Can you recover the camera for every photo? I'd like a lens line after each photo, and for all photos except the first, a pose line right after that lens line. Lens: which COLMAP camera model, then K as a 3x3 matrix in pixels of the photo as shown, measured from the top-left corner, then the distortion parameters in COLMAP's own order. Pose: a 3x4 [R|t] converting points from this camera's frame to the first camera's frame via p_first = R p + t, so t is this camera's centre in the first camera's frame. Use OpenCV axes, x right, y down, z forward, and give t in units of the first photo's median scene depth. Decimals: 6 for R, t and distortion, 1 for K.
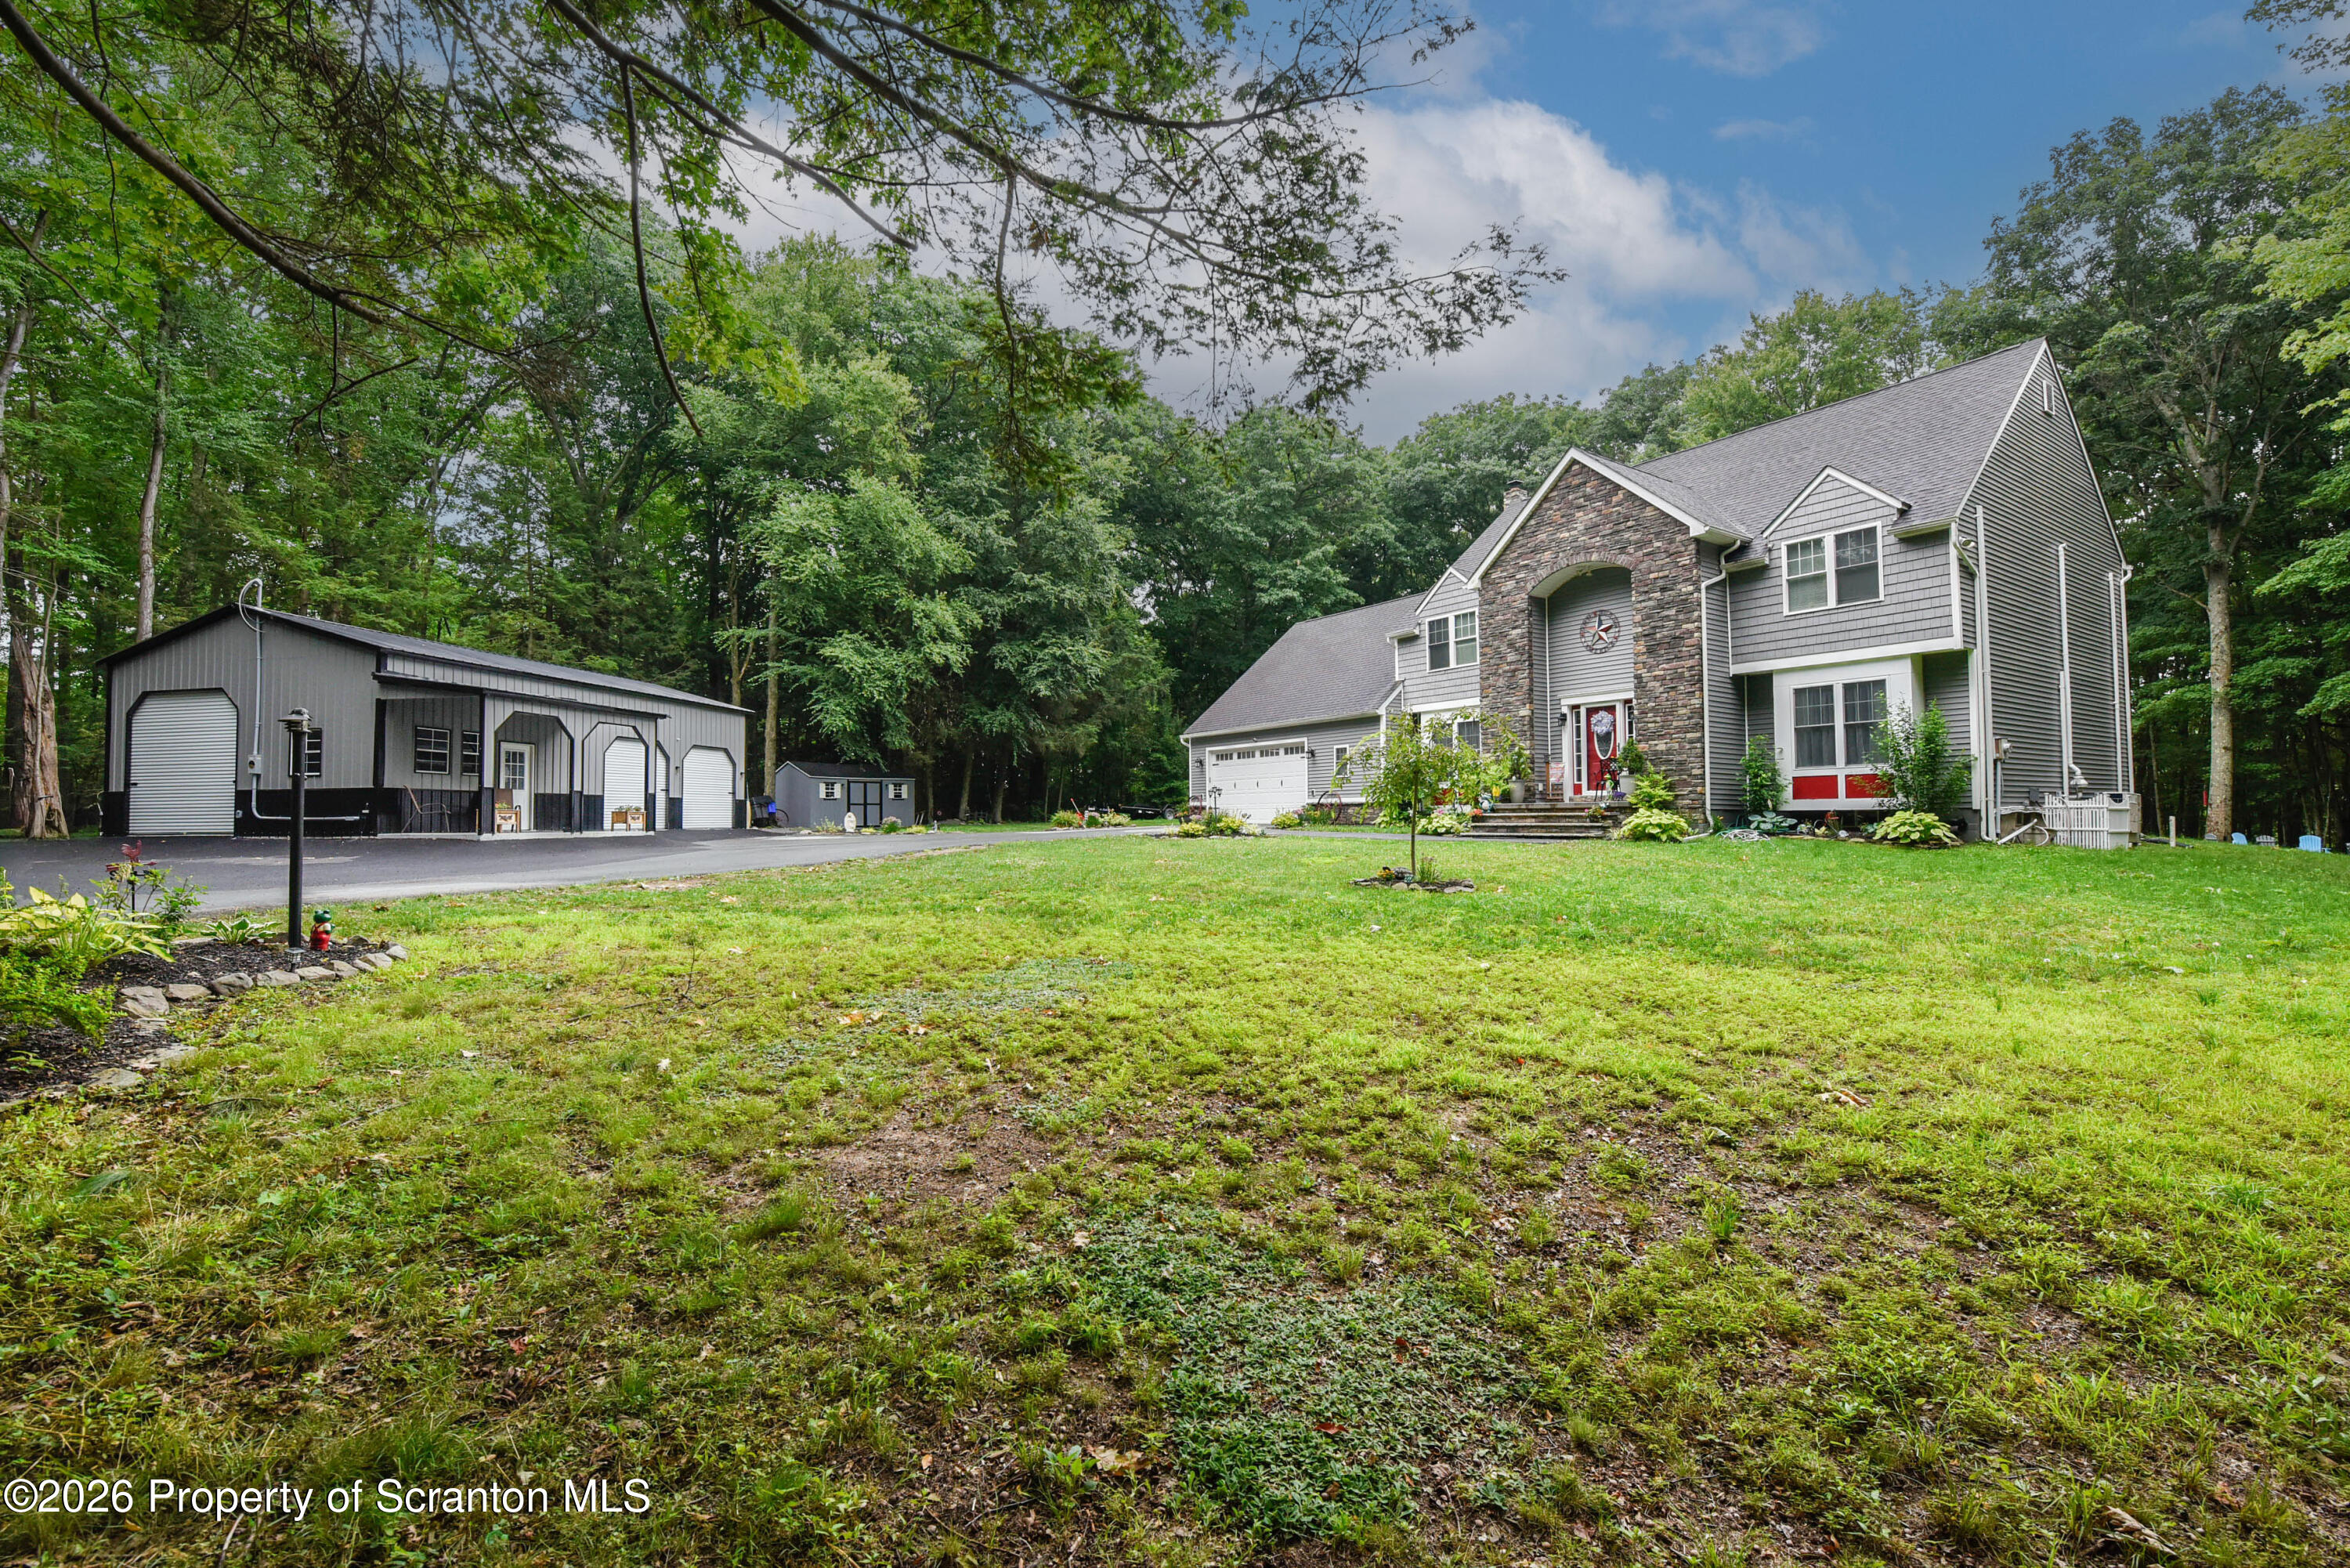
lens RADIAL K [[1010.4, 0, 1173.8], [0, 1010.4, 776.8], [0, 0, 1]] dist [-0.002359, -0.009811]
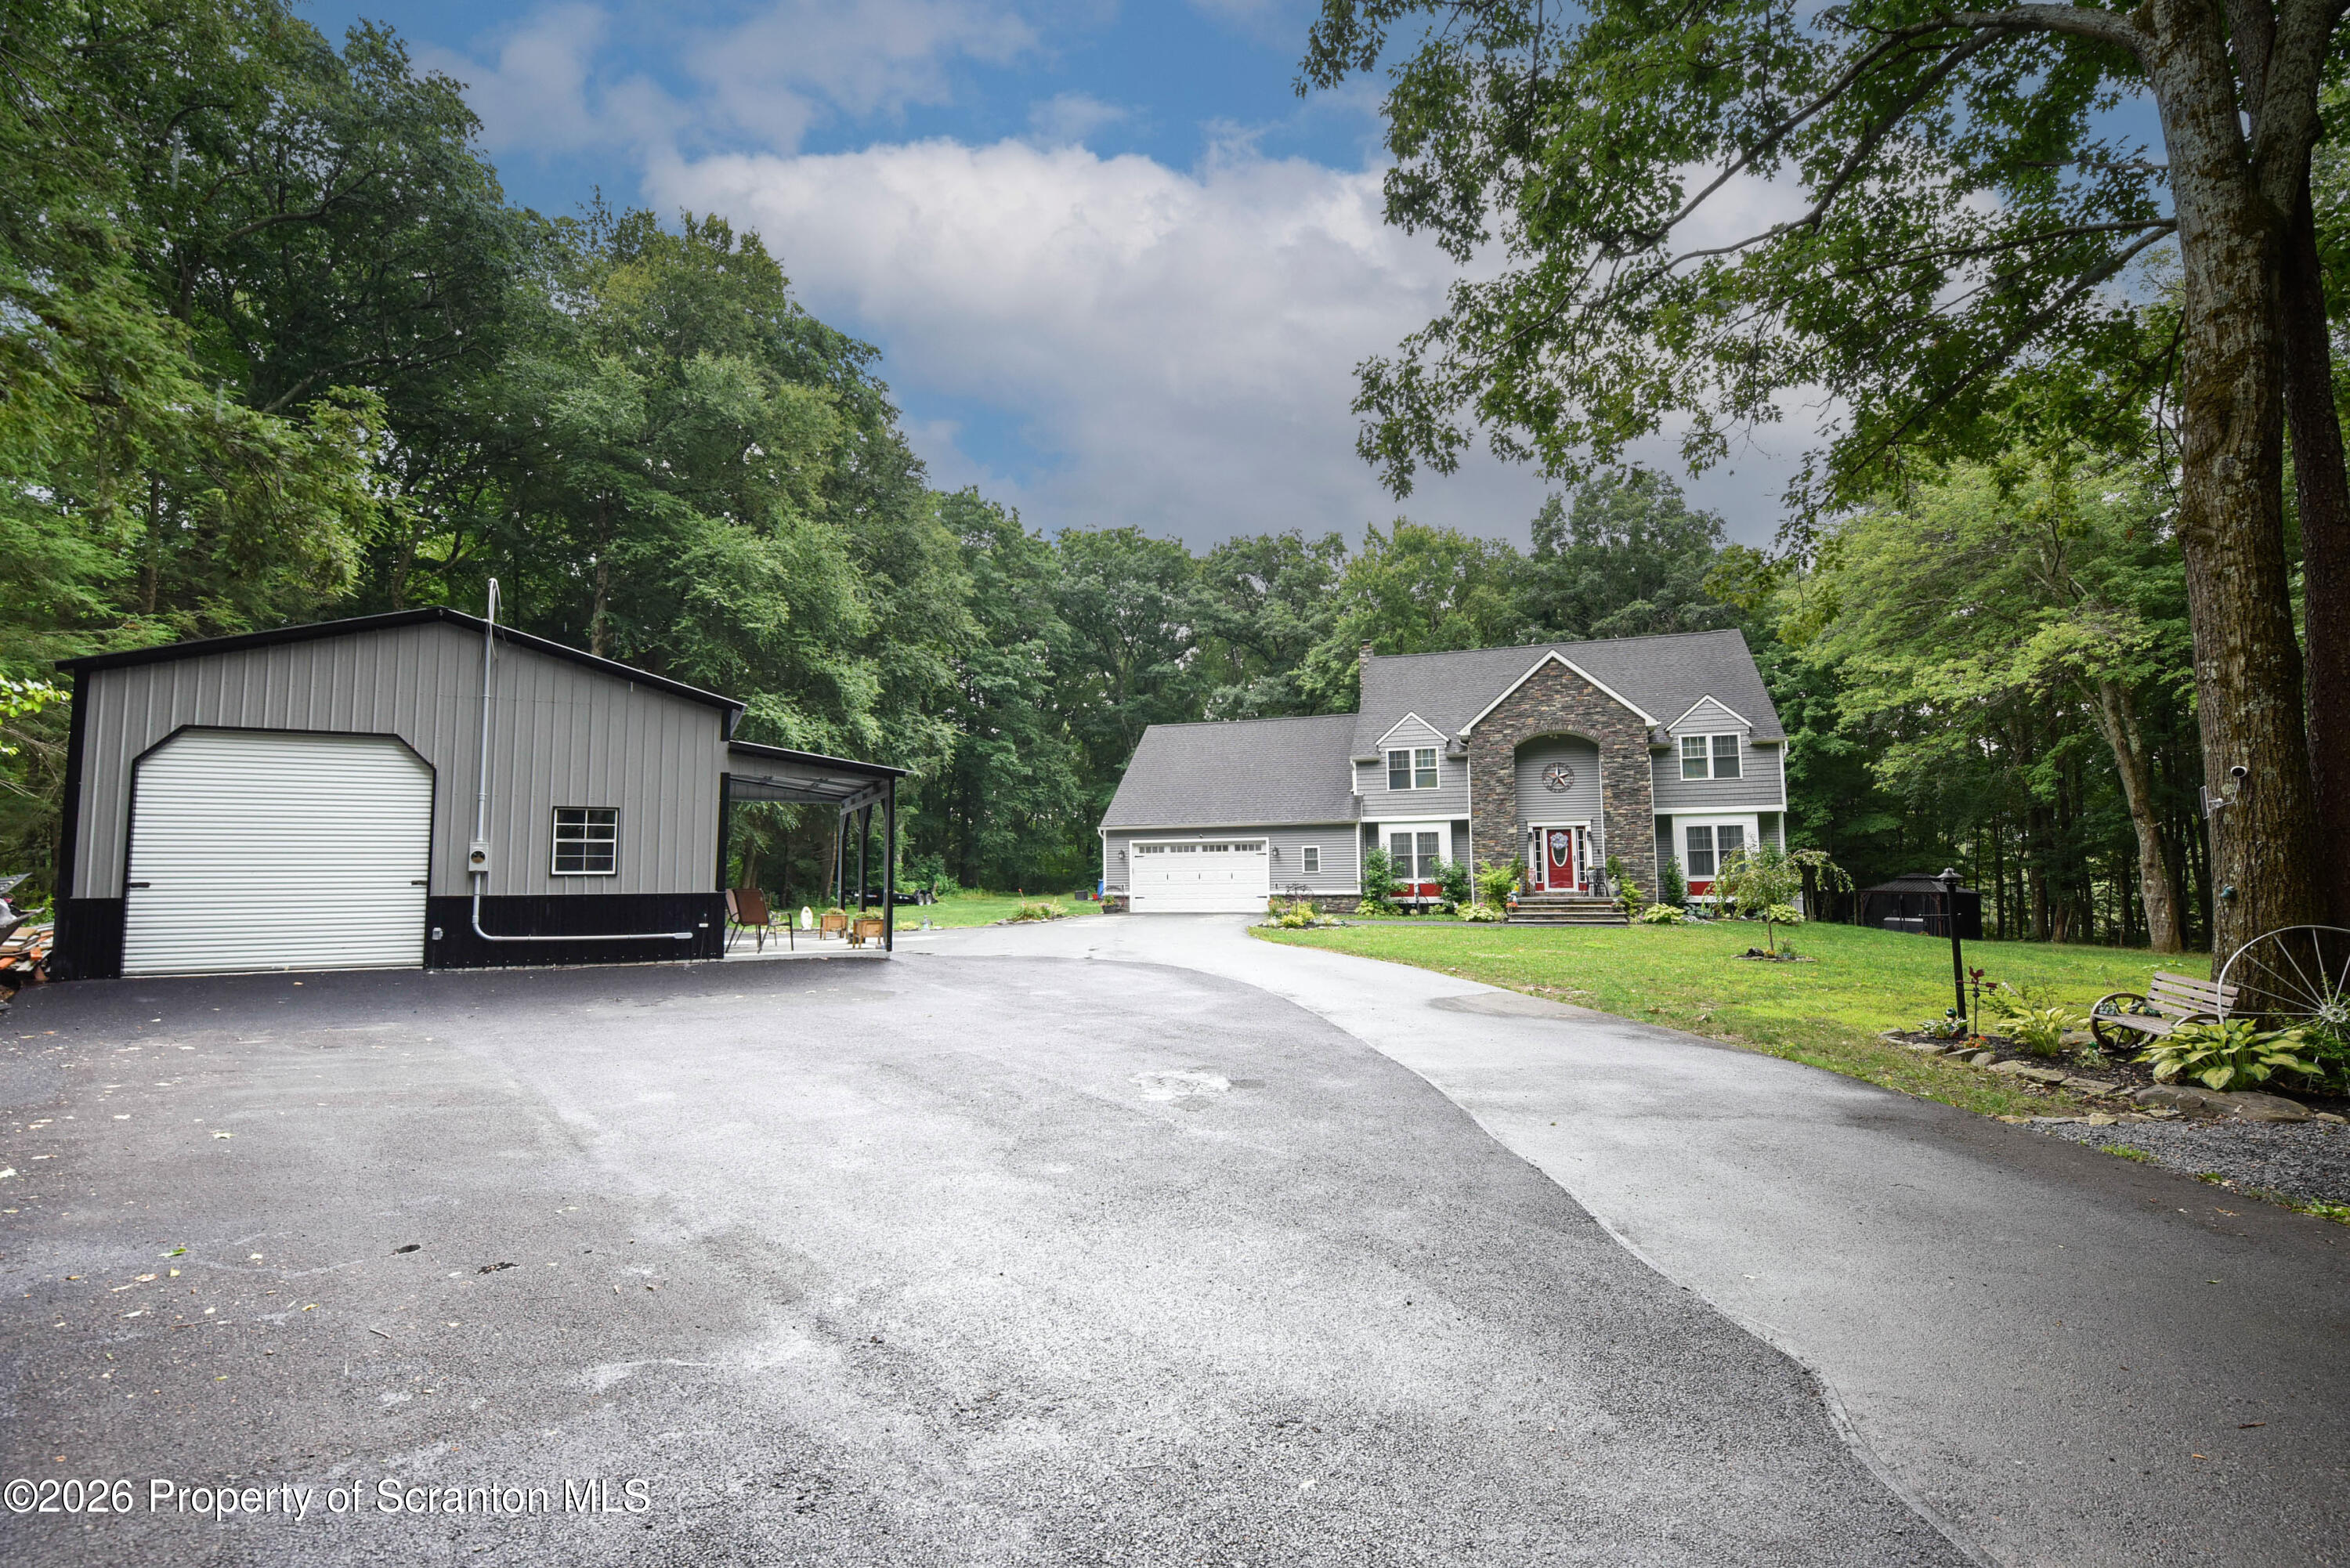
lens RADIAL K [[1037.0, 0, 1175.0], [0, 1037.0, 784.0], [0, 0, 1]] dist [-0.001007, -0.000094]
pose [[0.793389, 0.058461, 0.605901, -0.919388], [-0.021034, 0.997416, -0.068695, -0.021727], [-0.608352, 0.041758, 0.792568, 0.162191]]
